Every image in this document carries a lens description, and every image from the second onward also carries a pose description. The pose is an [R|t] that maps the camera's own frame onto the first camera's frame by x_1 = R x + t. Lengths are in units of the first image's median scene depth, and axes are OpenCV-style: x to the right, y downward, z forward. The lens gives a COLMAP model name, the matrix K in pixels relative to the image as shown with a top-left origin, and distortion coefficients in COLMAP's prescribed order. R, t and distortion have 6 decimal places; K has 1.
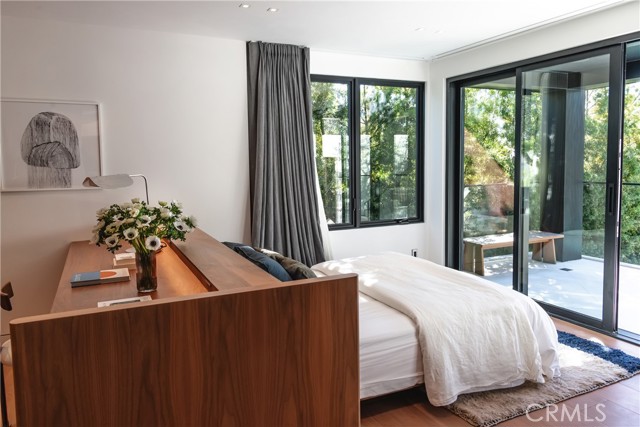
lens RADIAL K [[430.8, 0, 320.7], [0, 430.8, 216.1], [0, 0, 1]] dist [0.006905, -0.005329]
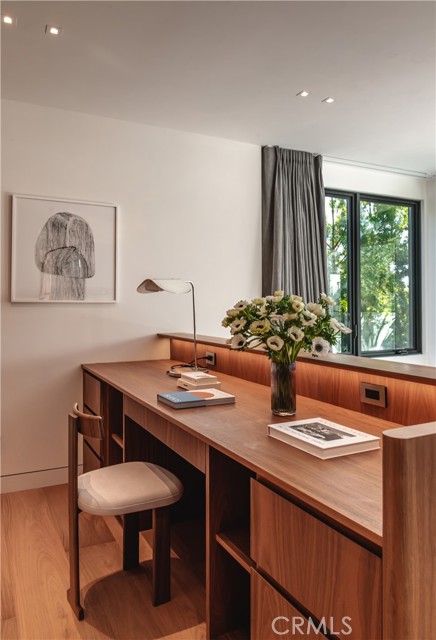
lens RADIAL K [[449.4, 0, 217.6], [0, 449.4, 316.3], [0, 0, 1]] dist [0.007501, 0.002224]
pose [[0.999940, 0.007917, 0.007594, -0.321364], [-0.007159, 0.995445, -0.095072, 0.047753], [-0.008312, 0.095012, 0.995441, 0.116515]]
